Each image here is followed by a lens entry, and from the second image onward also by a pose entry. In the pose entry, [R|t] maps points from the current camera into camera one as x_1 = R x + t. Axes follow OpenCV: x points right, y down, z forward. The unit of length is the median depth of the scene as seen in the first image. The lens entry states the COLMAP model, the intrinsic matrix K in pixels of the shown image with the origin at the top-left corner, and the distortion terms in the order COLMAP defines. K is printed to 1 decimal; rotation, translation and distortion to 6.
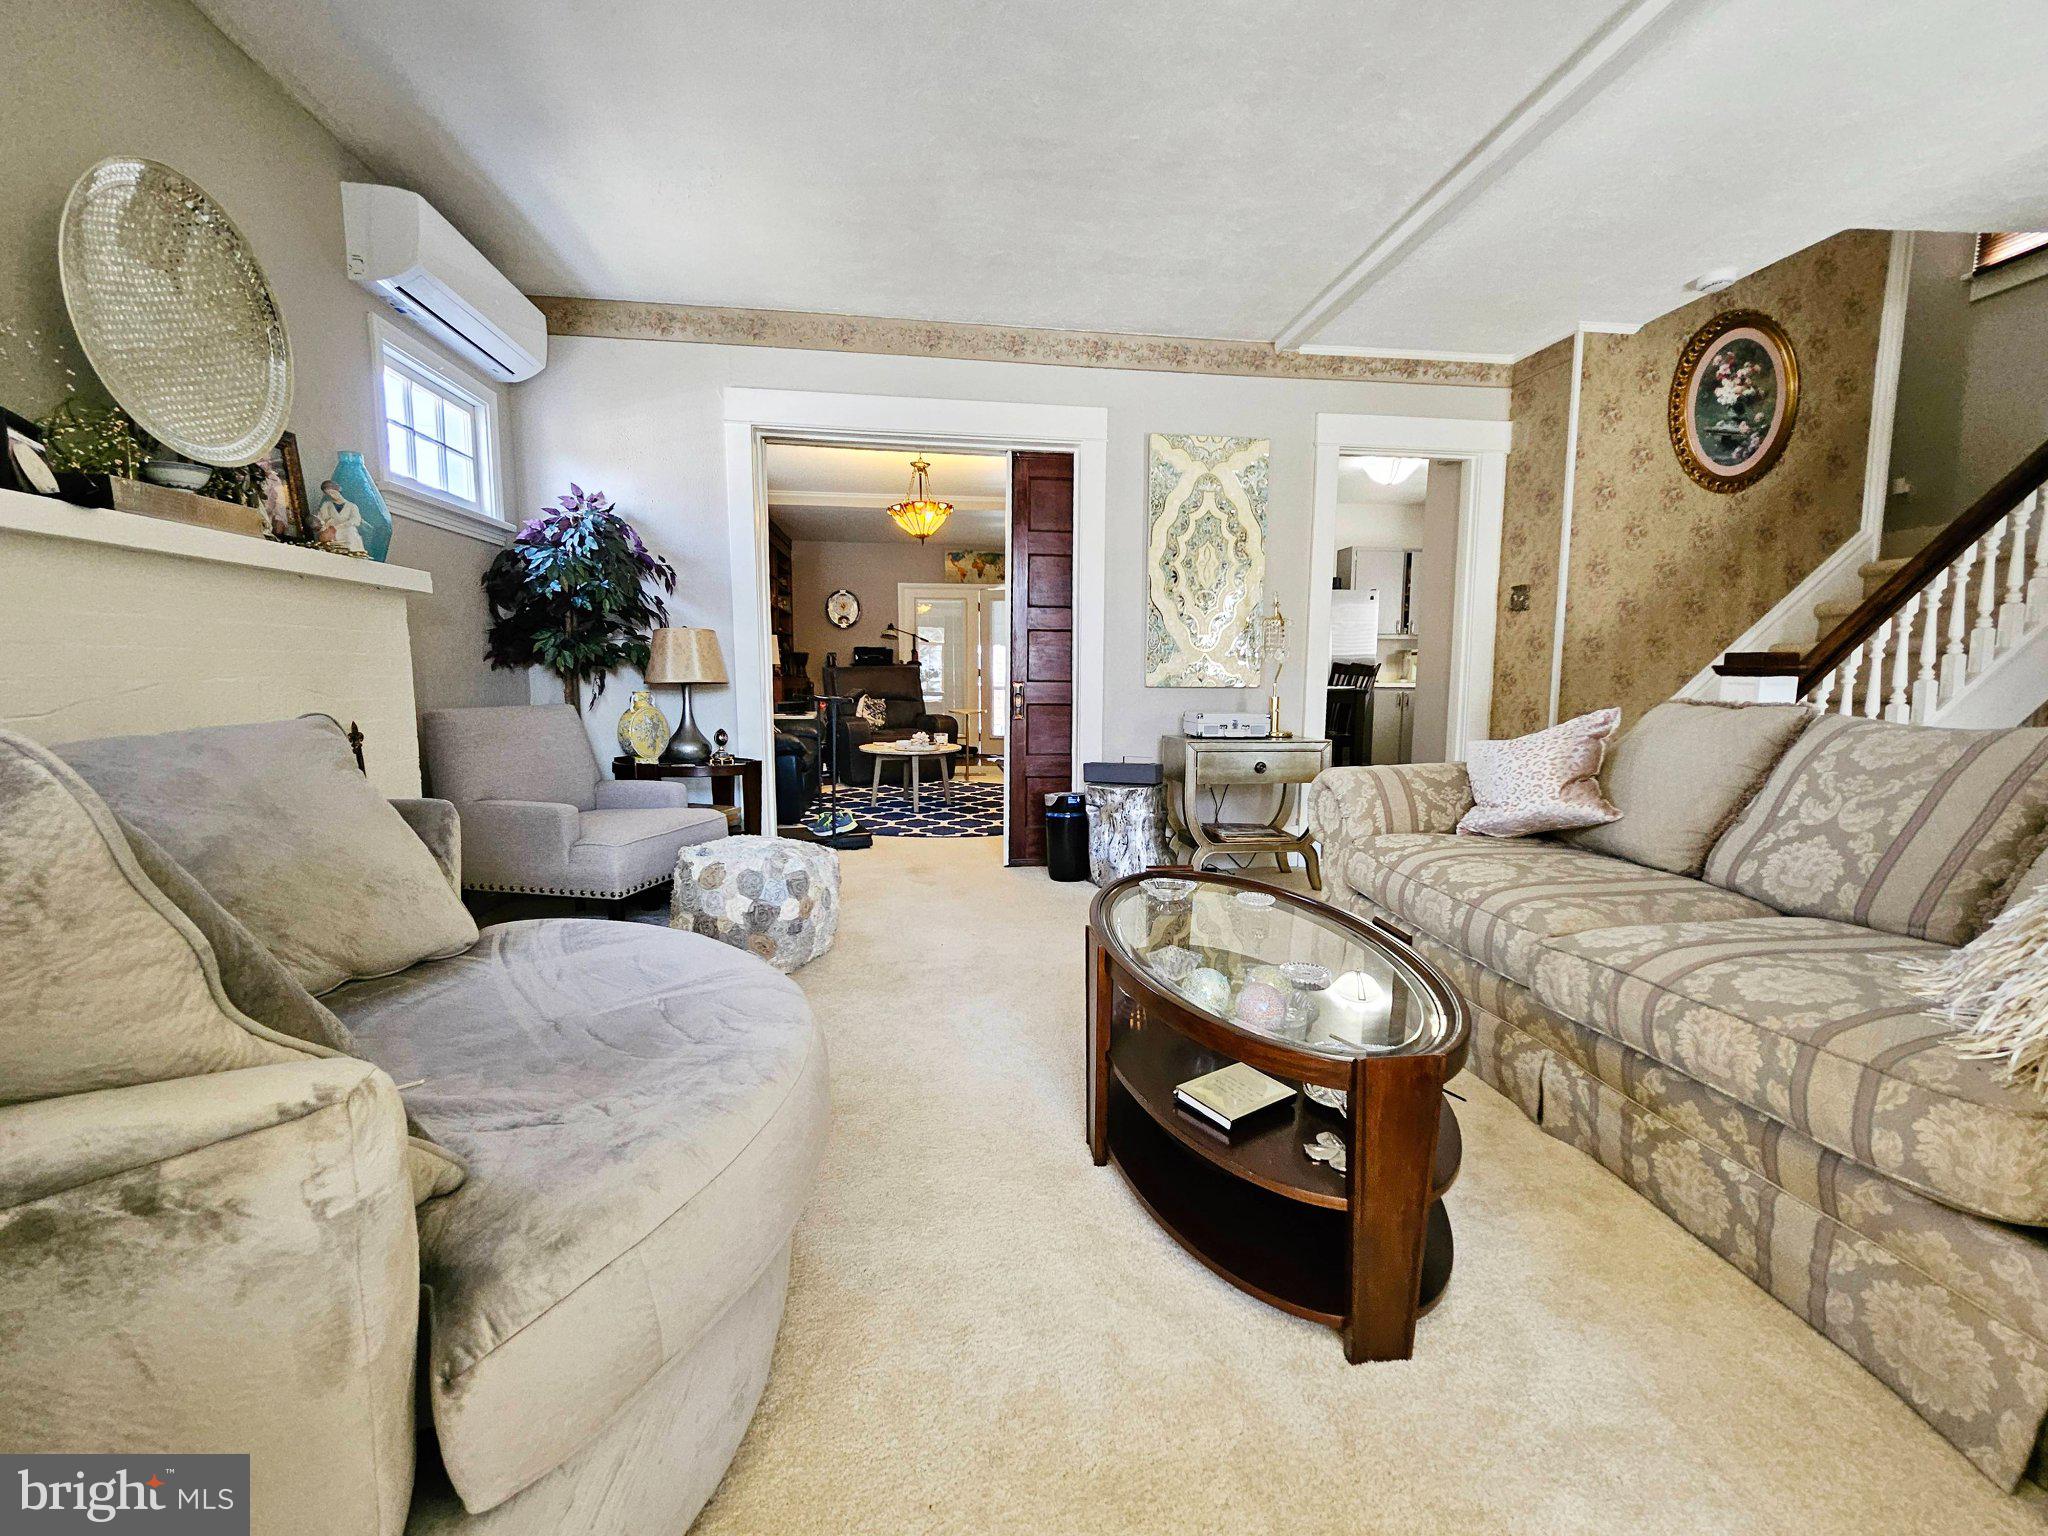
lens RADIAL K [[811.1, 0, 1023.4], [0, 811.1, 759.6], [0, 0, 1]] dist [-0.000885, -0.000479]
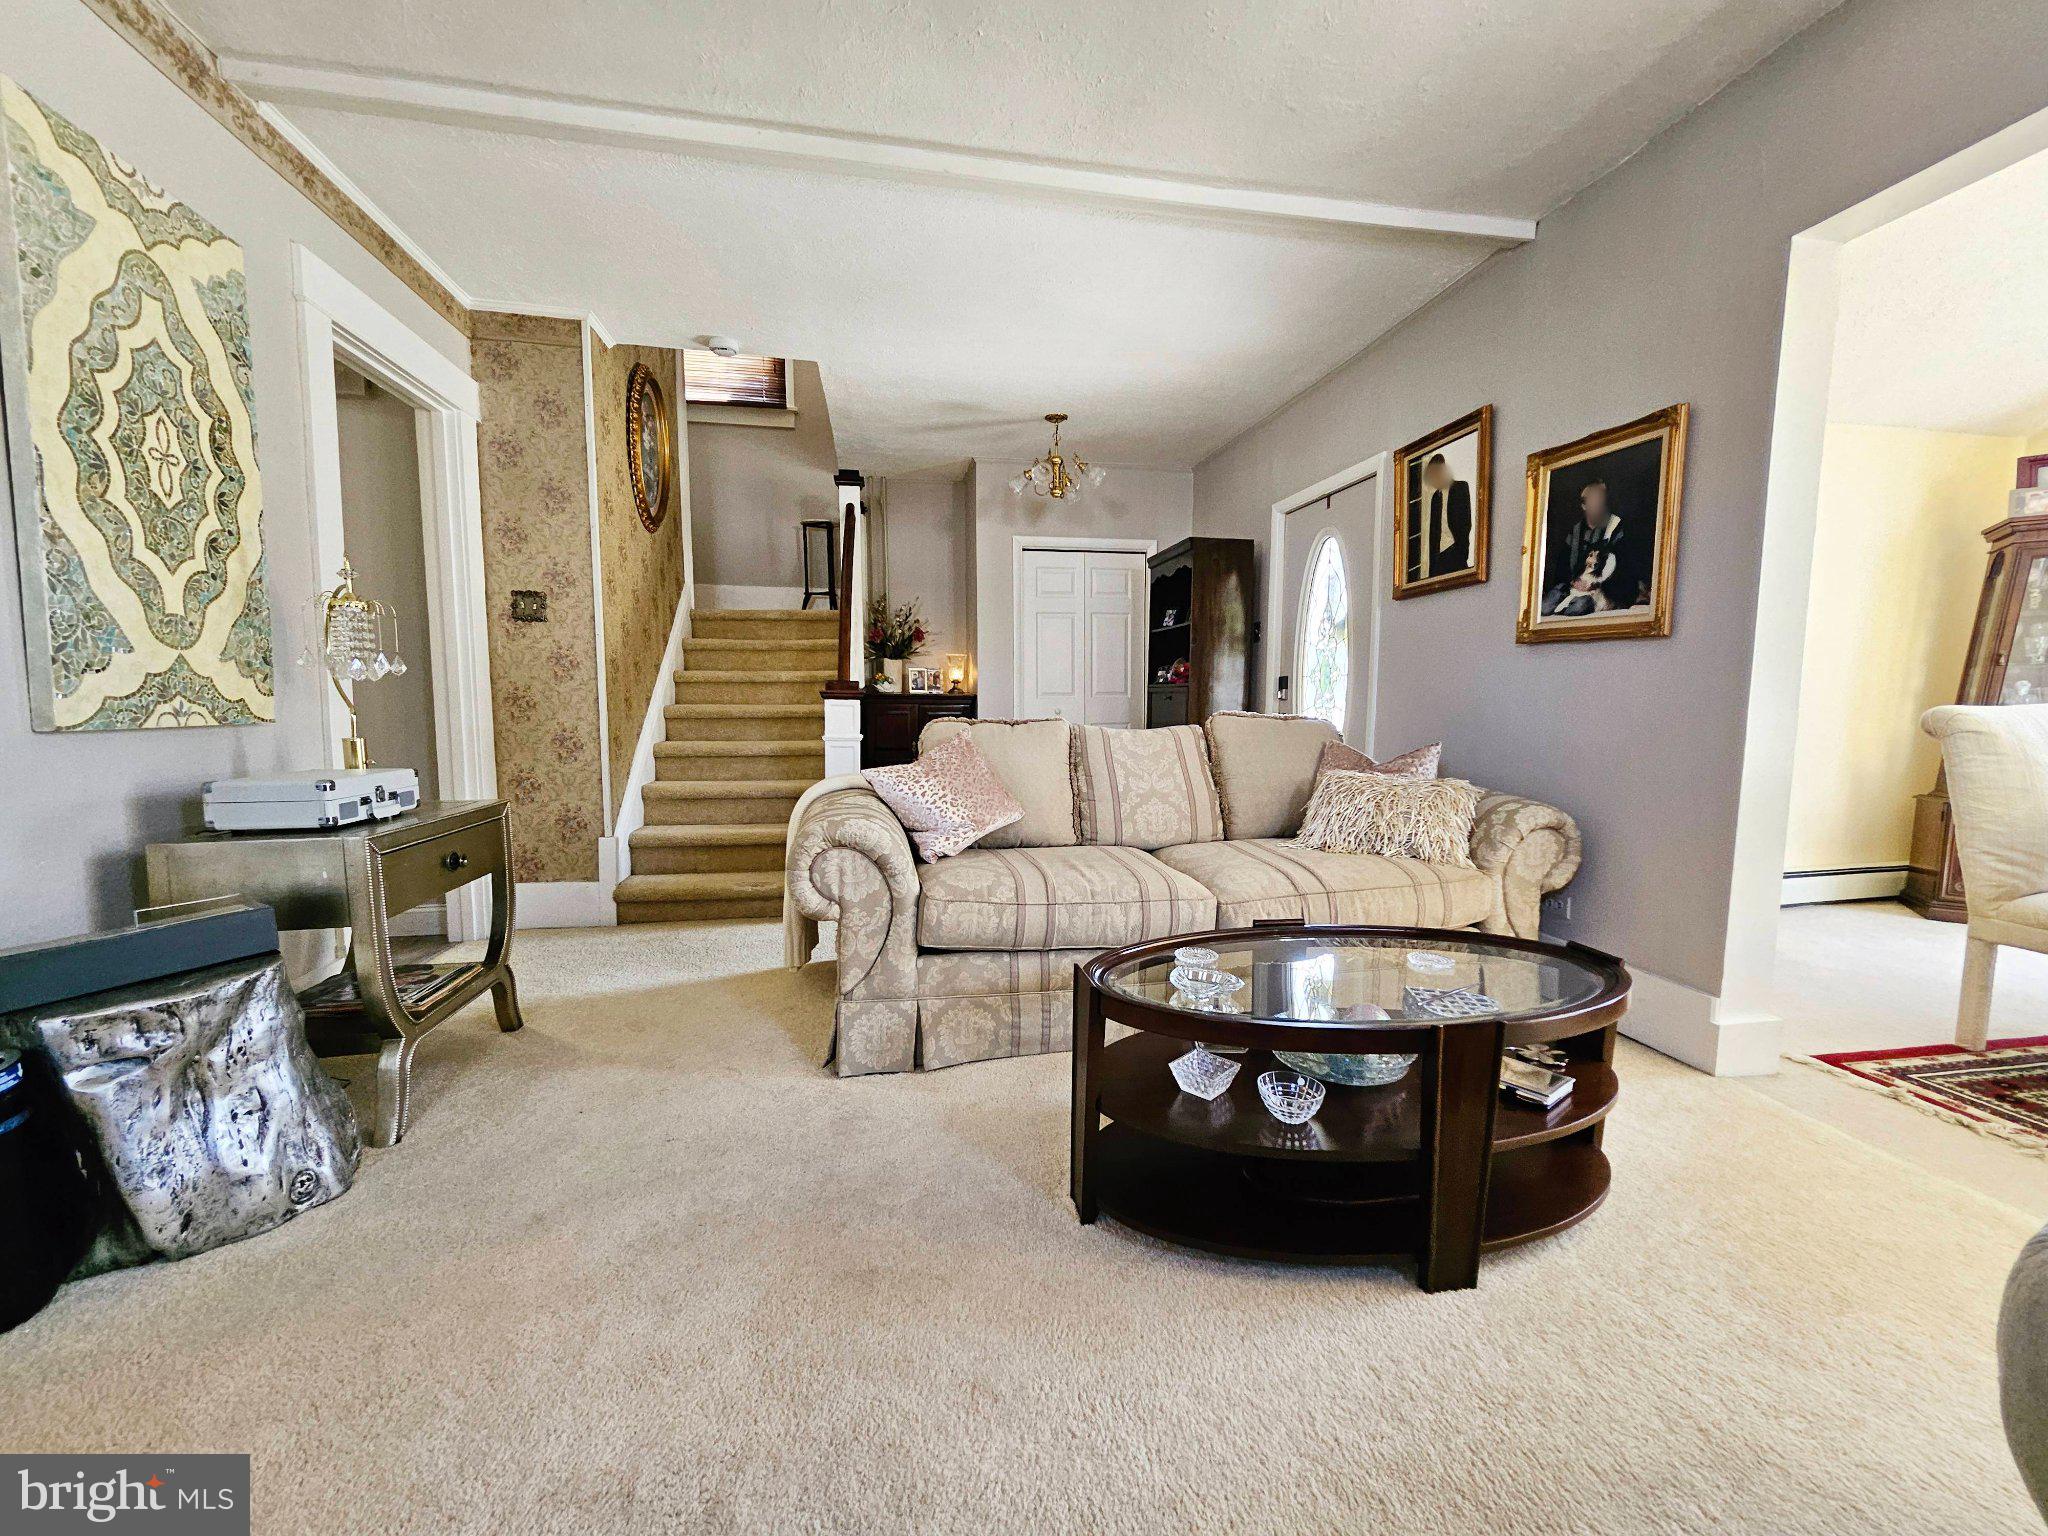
lens RADIAL K [[811.1, 0, 1025.9], [0, 811.1, 771.7], [0, 0, 1]] dist [-0.000885, -0.000479]
pose [[-0.039828, -0.093130, 0.994857, -0.265624], [0.106218, 0.989611, 0.096891, -0.058216], [-0.993545, 0.109530, -0.029522, 0.551012]]
